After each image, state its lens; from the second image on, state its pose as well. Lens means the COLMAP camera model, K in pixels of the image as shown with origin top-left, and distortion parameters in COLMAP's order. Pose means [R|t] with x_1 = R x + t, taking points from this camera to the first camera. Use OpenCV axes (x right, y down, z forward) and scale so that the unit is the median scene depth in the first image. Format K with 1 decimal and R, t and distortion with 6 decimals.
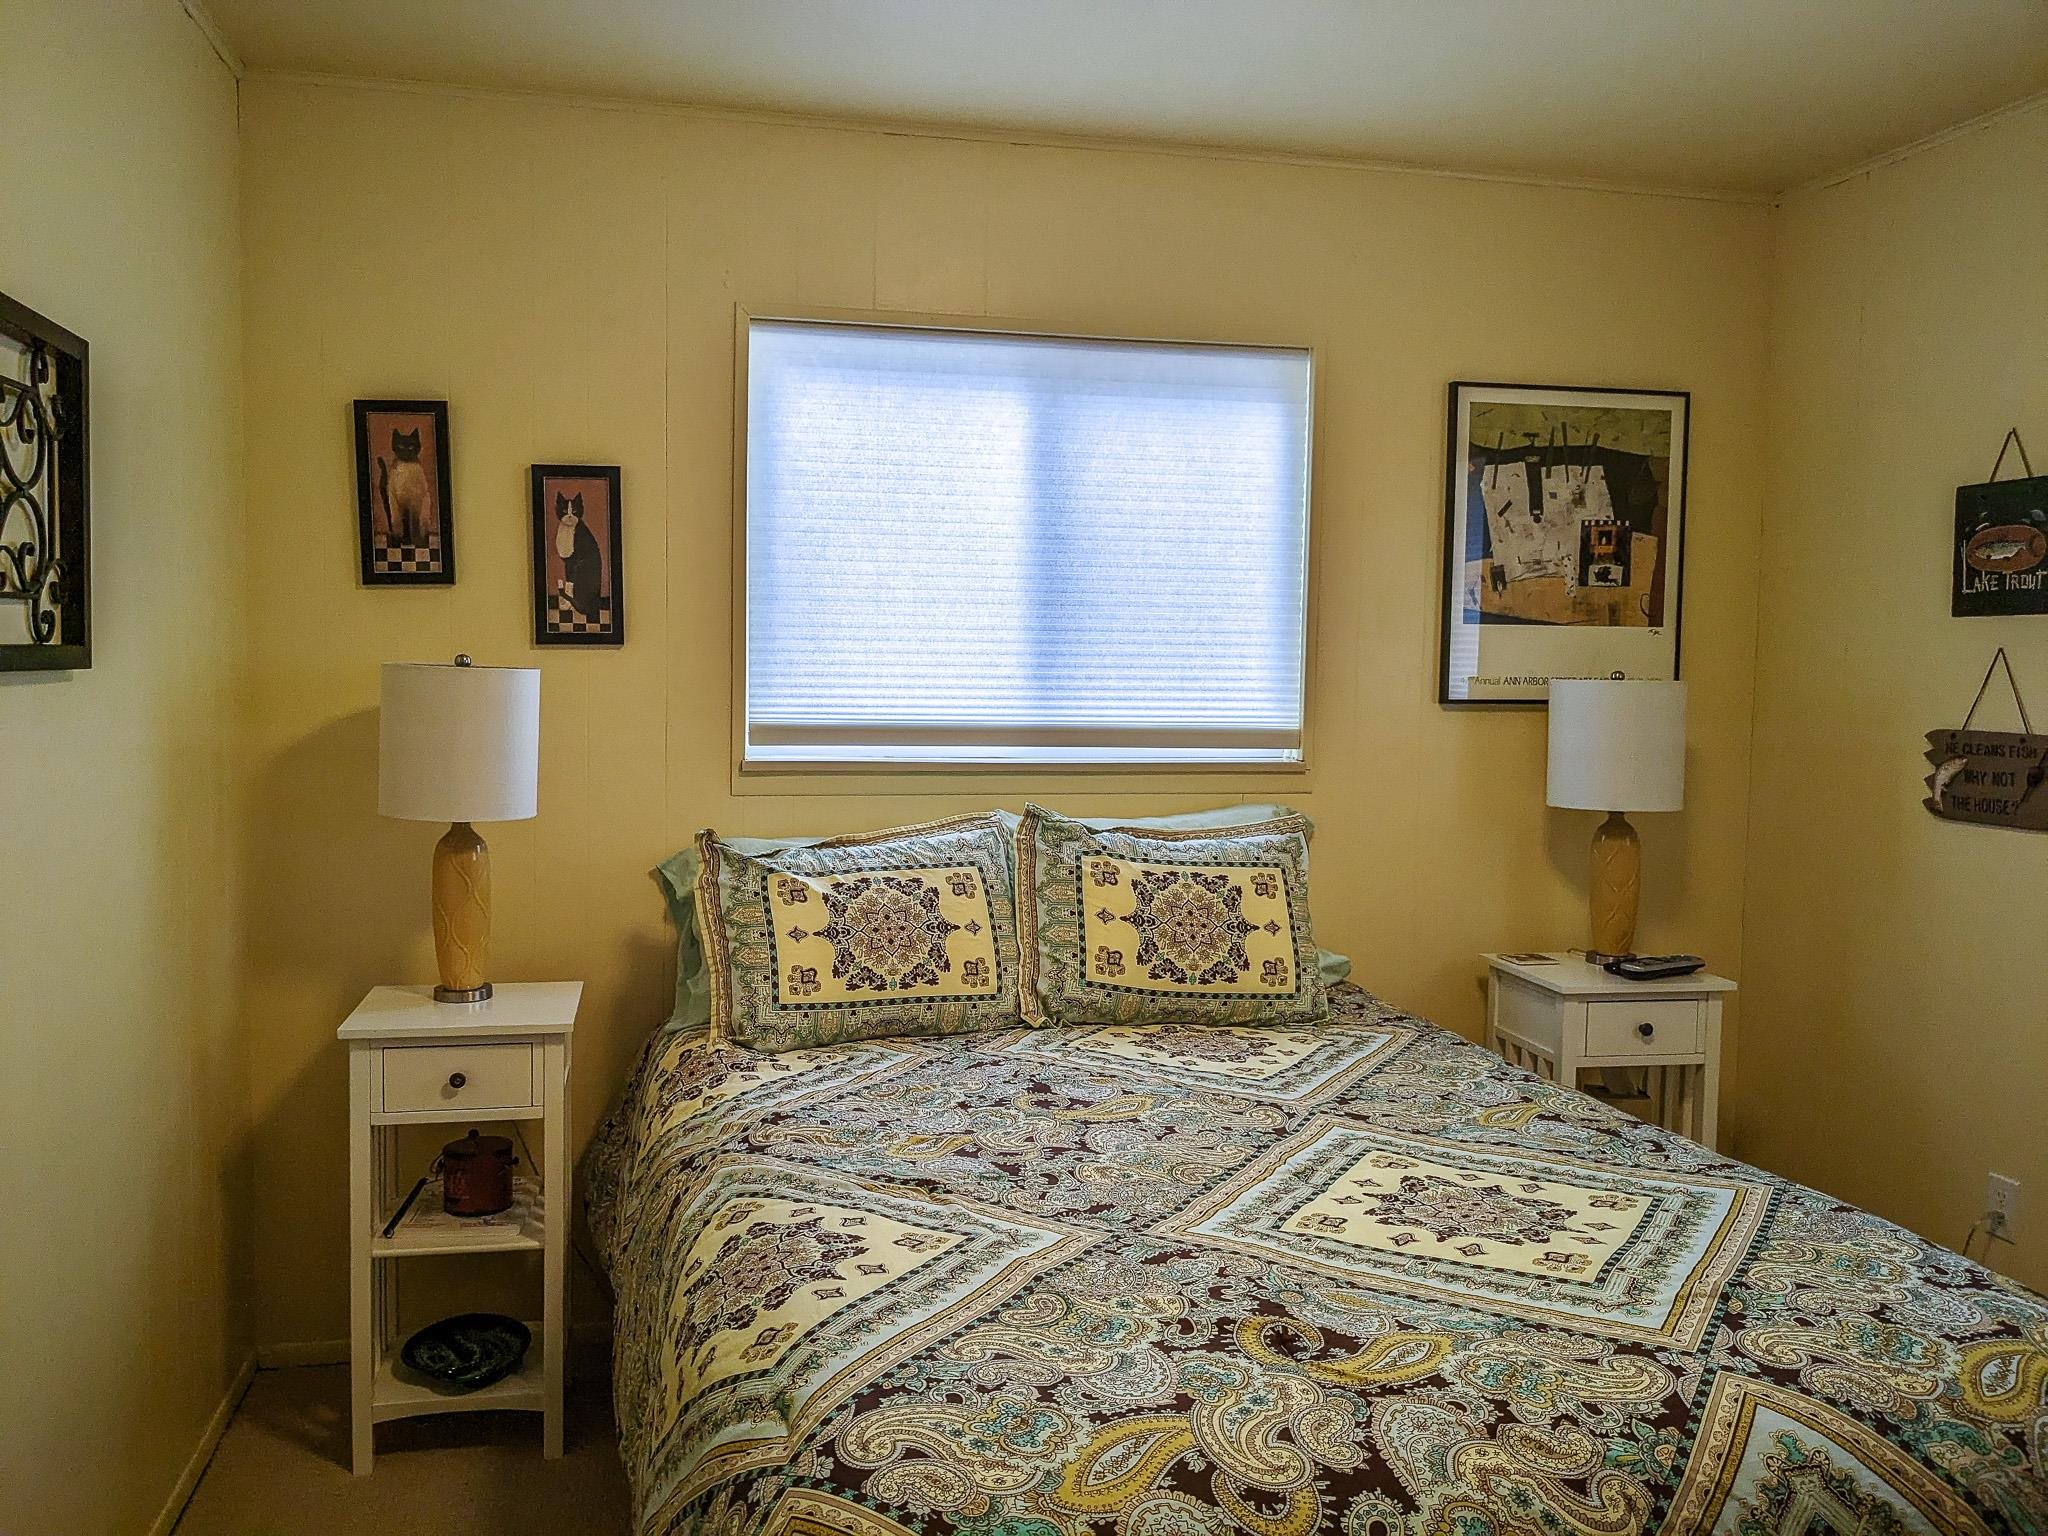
lens RADIAL K [[1619.4, 0, 1008.6], [0, 1619.4, 767.2], [0, 0, 1]] dist [0.021223, -0.058756]
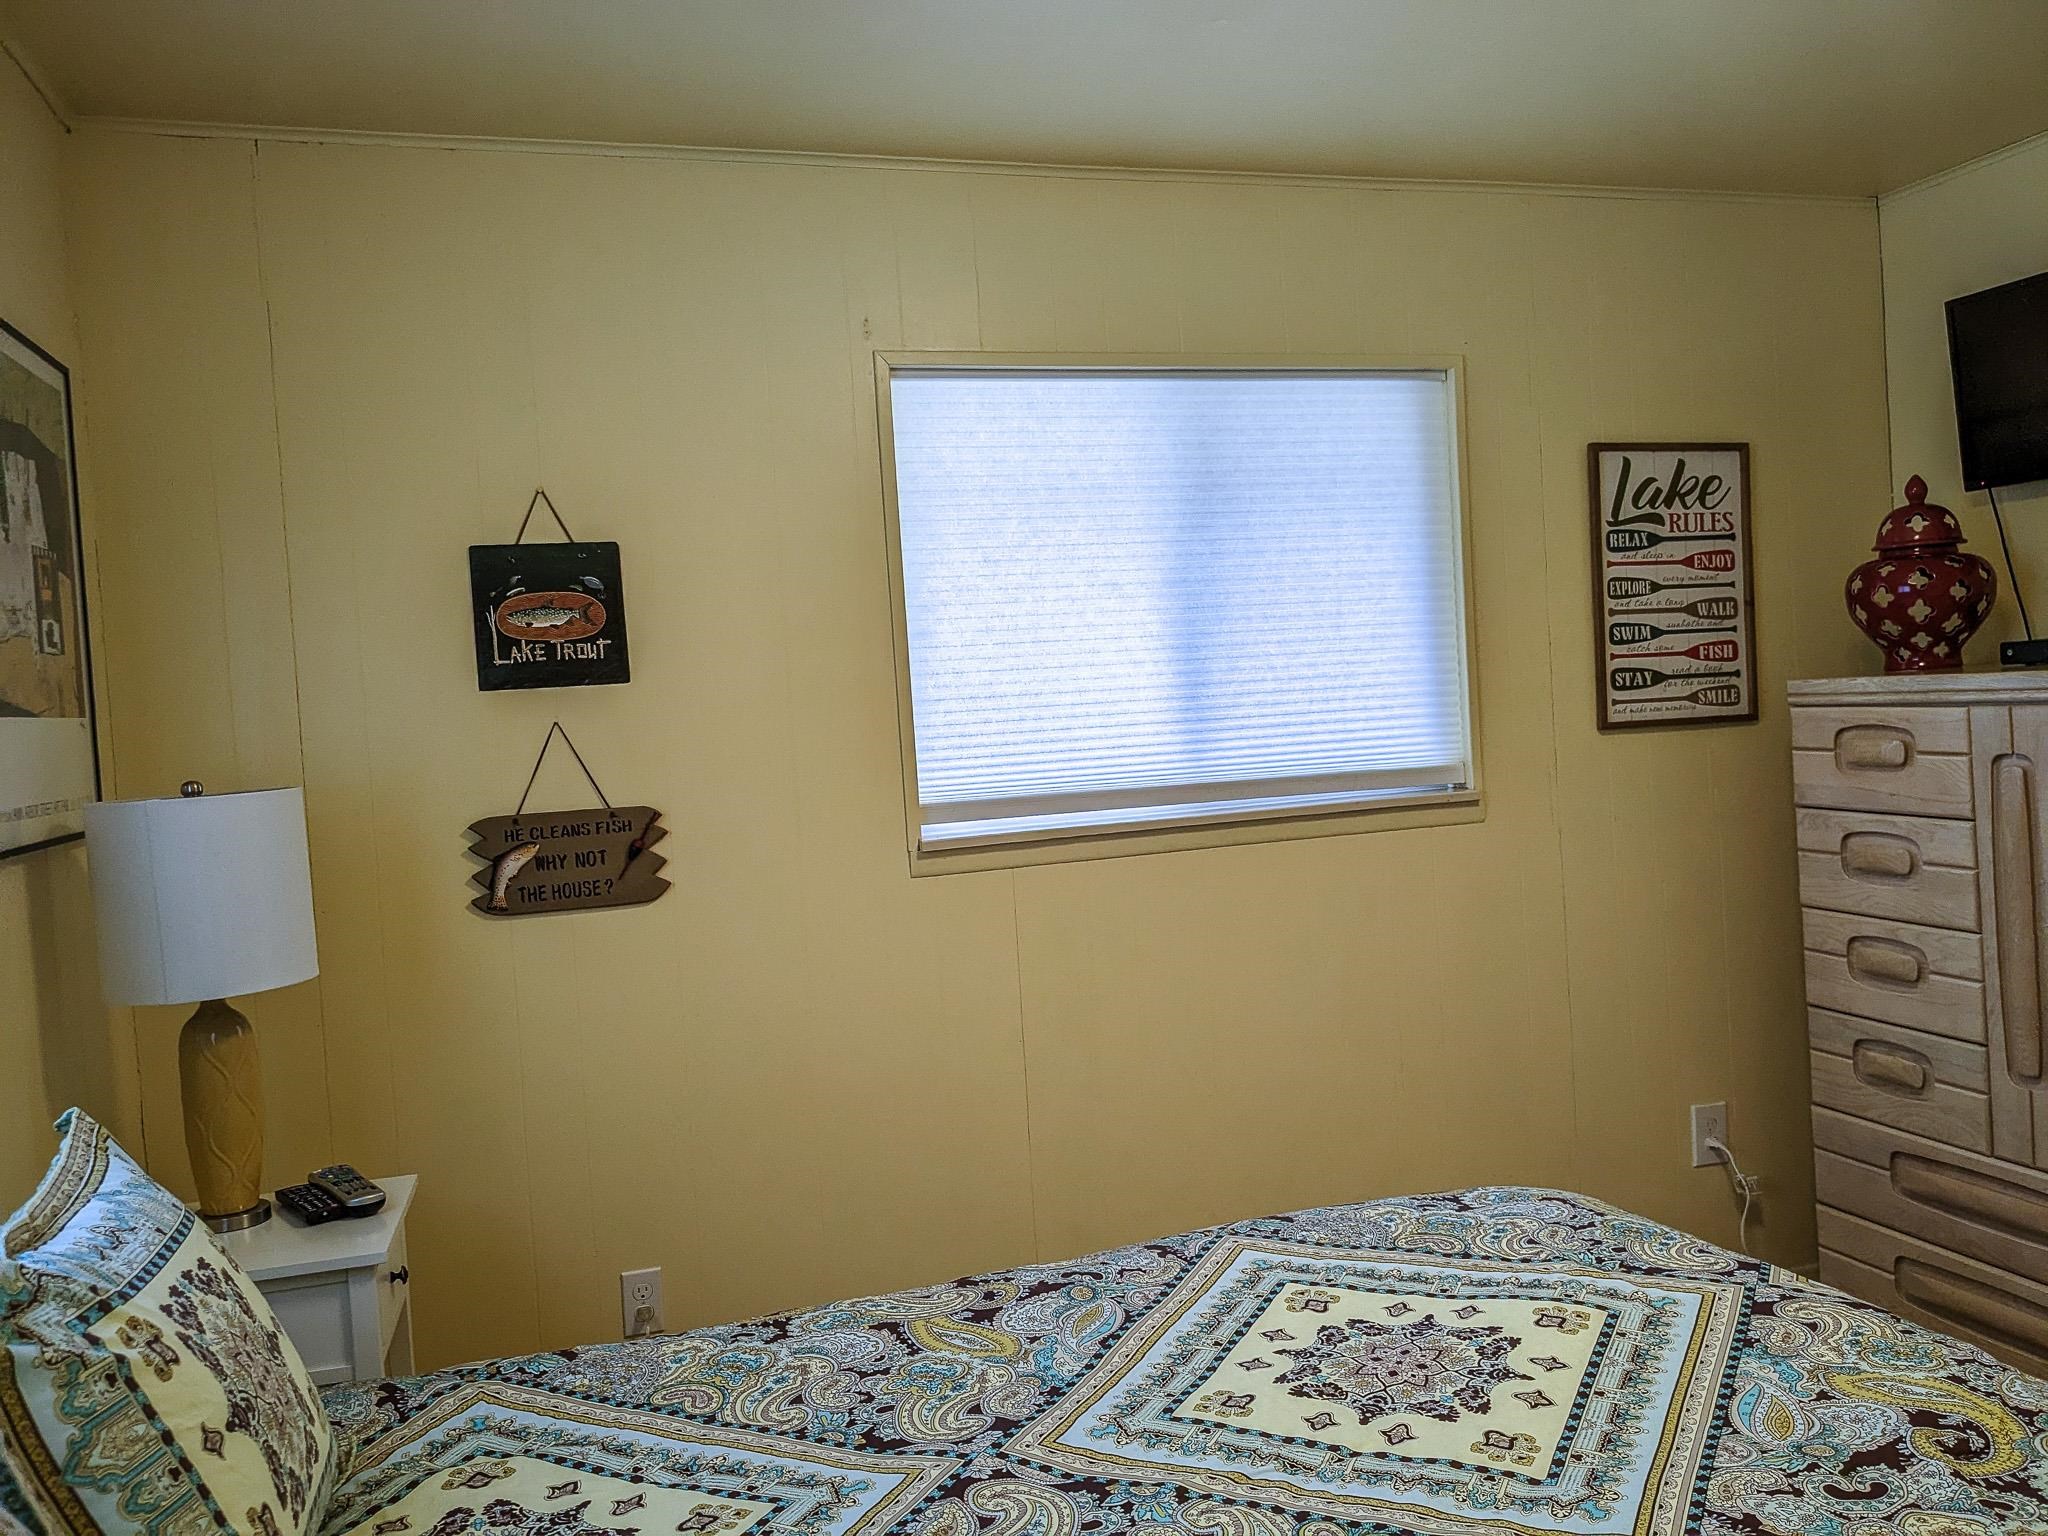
lens RADIAL K [[1619.4, 0, 1022.6], [0, 1619.4, 749.8], [0, 0, 1]] dist [0.021223, -0.058756]
pose [[-0.080169, -0.036486, 0.996113, -0.477549], [0.125812, 0.990967, 0.046423, -0.093648], [-0.988809, 0.129045, -0.074854, 1.122050]]
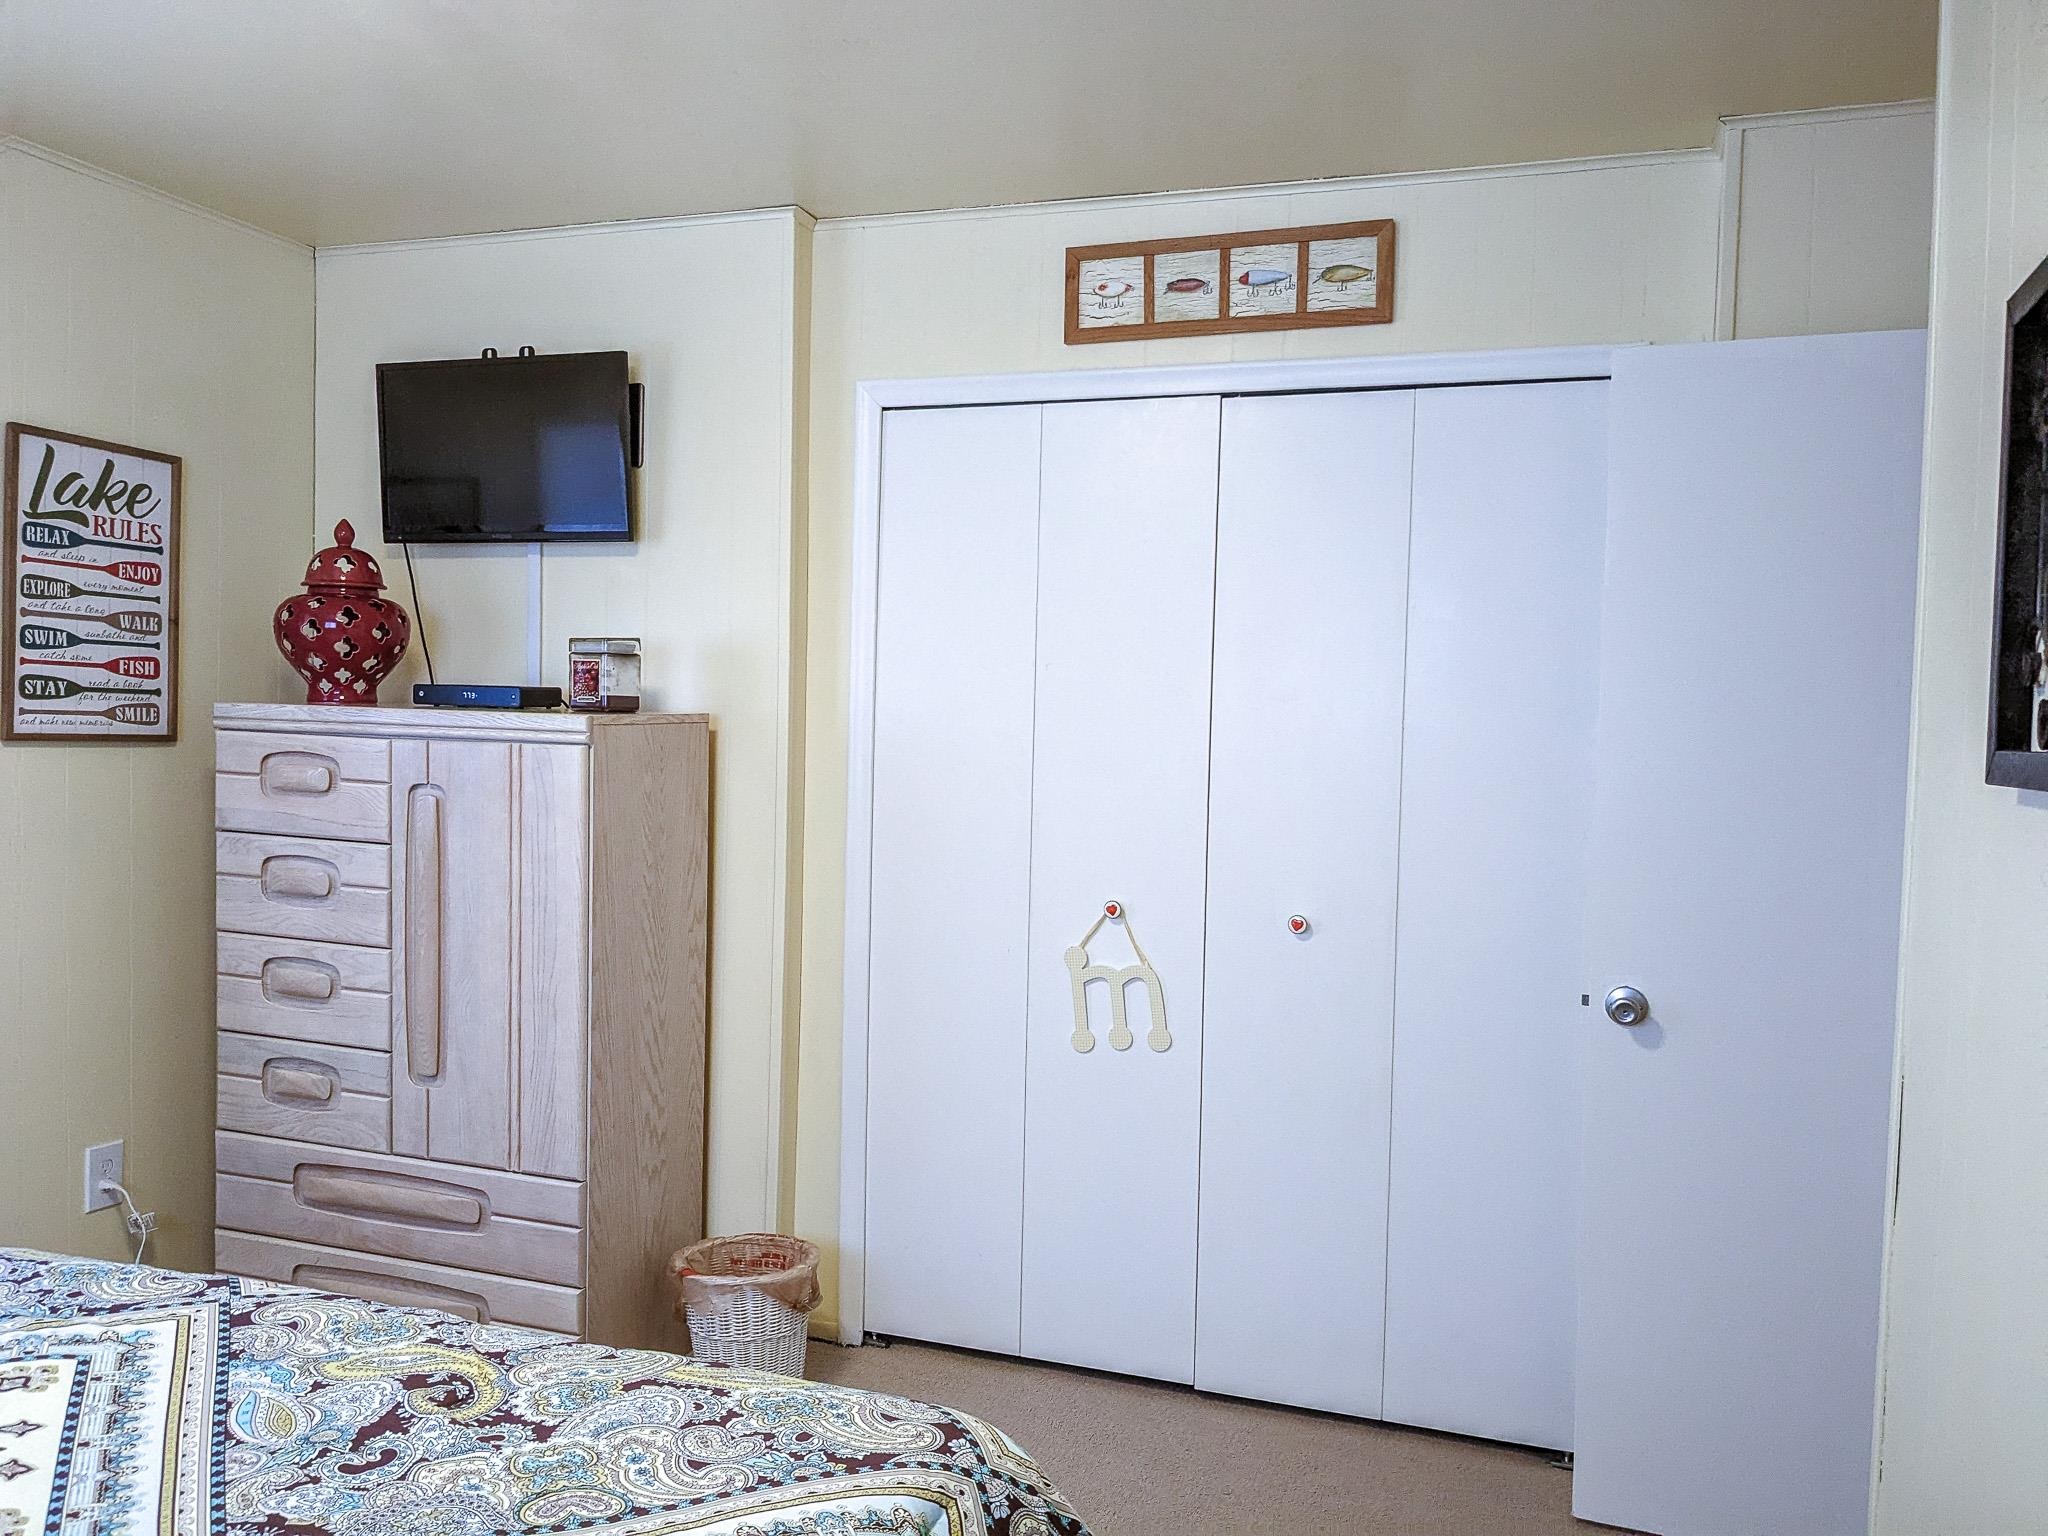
lens RADIAL K [[1619.4, 0, 1019.9], [0, 1619.4, 778.5], [0, 0, 1]] dist [0.021223, -0.058756]
pose [[-0.852948, -0.055835, 0.519001, -0.439486], [-0.004216, 0.994967, 0.100111, -0.080685], [-0.521979, 0.083201, -0.848891, 1.187295]]
